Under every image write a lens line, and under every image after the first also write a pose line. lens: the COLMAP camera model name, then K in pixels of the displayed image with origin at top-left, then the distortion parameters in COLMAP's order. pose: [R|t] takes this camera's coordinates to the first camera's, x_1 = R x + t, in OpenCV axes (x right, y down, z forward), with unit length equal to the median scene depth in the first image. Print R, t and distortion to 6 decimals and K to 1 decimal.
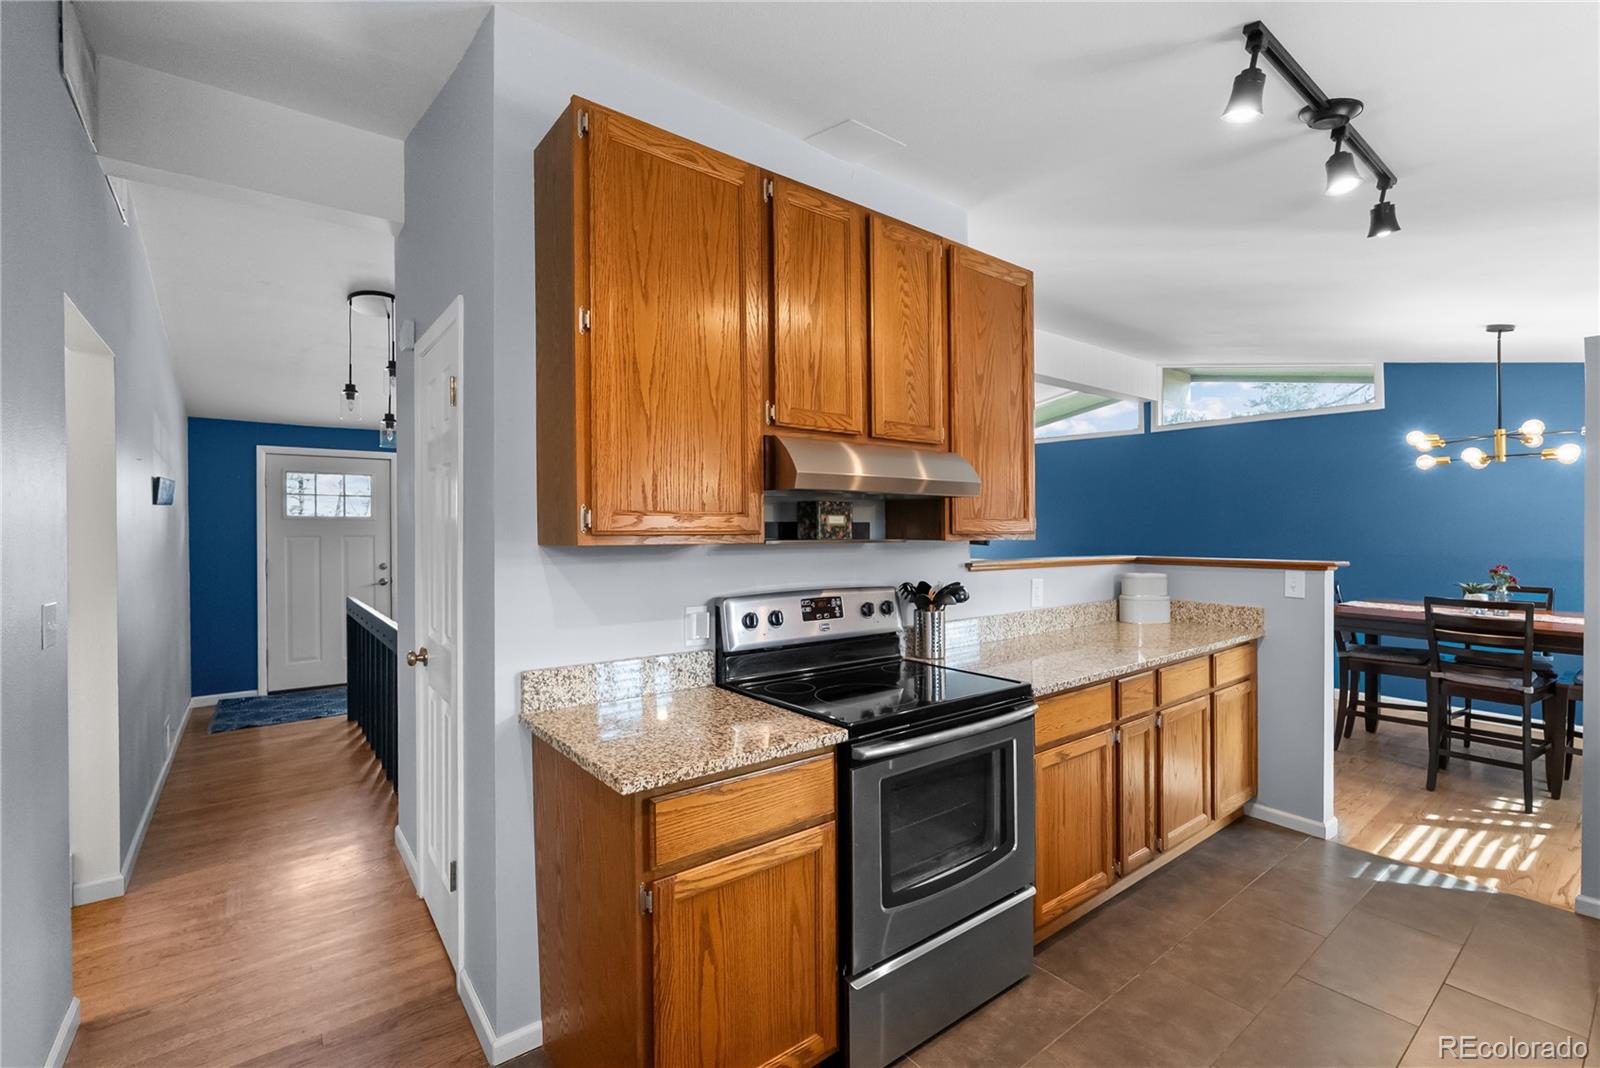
lens RADIAL K [[706.9, 0, 799.0], [0, 706.9, 517.6], [0, 0, 1]] dist [-0.010063, 0.001722]
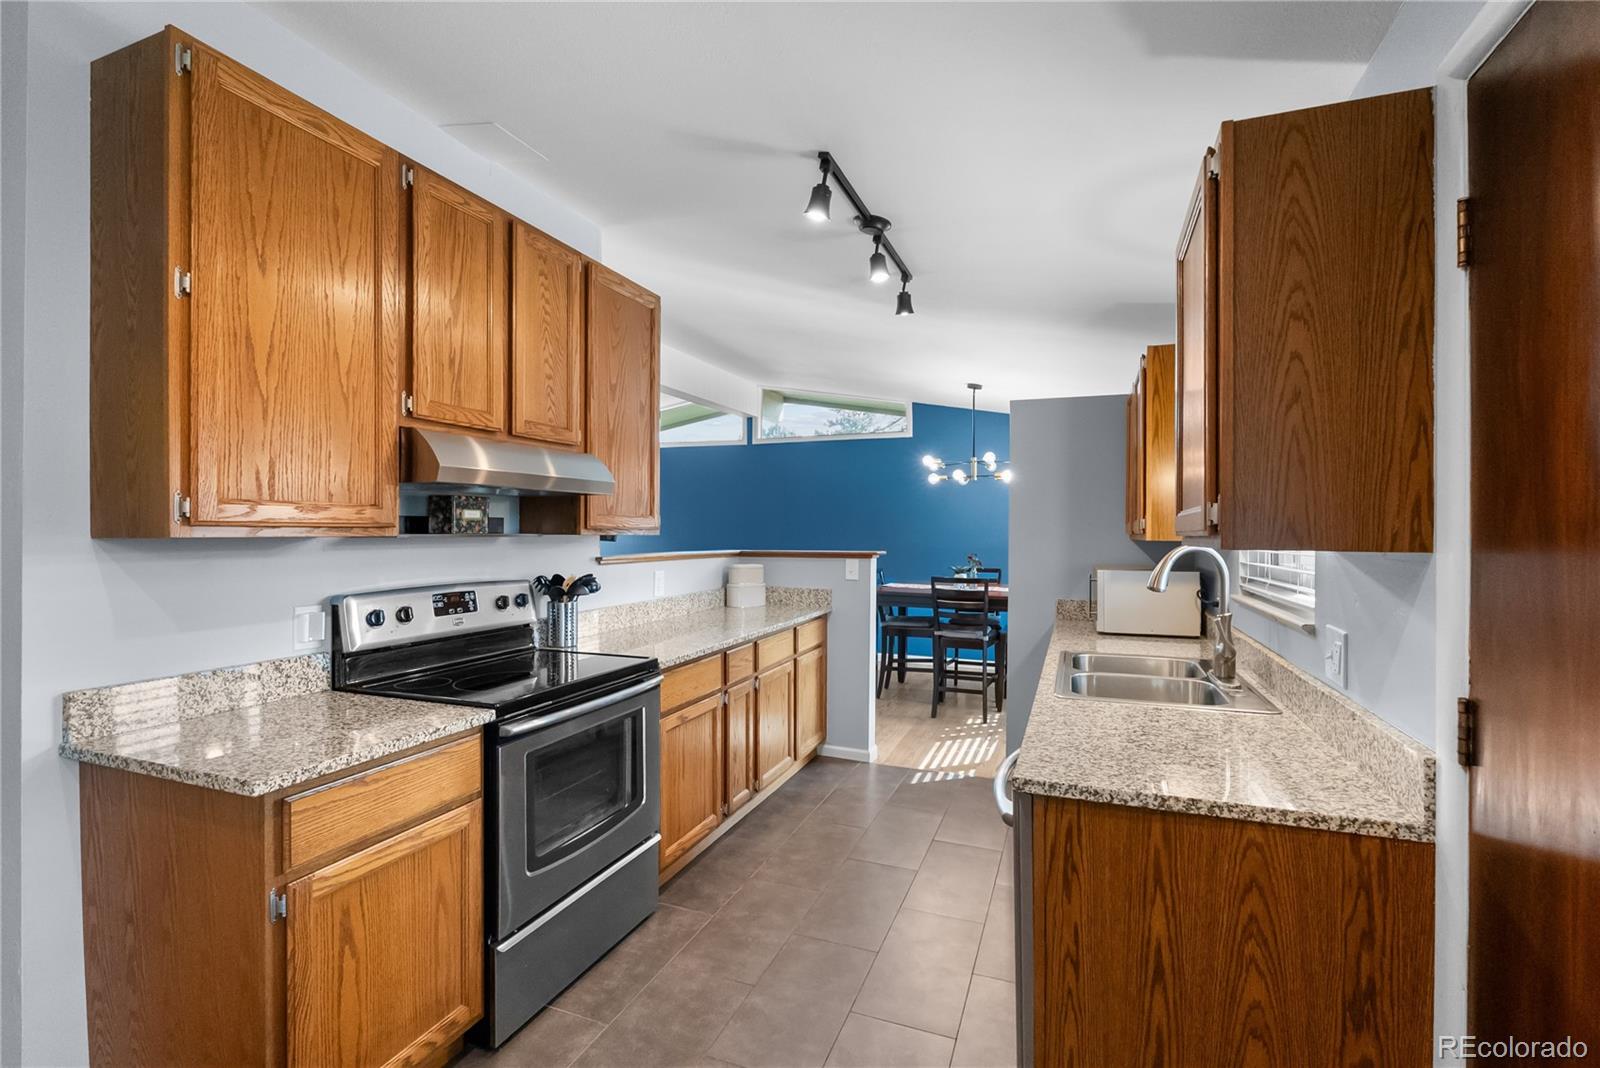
lens RADIAL K [[706.9, 0, 794.7], [0, 706.9, 529.3], [0, 0, 1]] dist [-0.010063, 0.001722]
pose [[0.865804, 0.001758, 0.500380, -0.055957], [-0.009760, 0.999863, 0.013376, 0.007513], [-0.500288, -0.016465, 0.865702, -0.109147]]
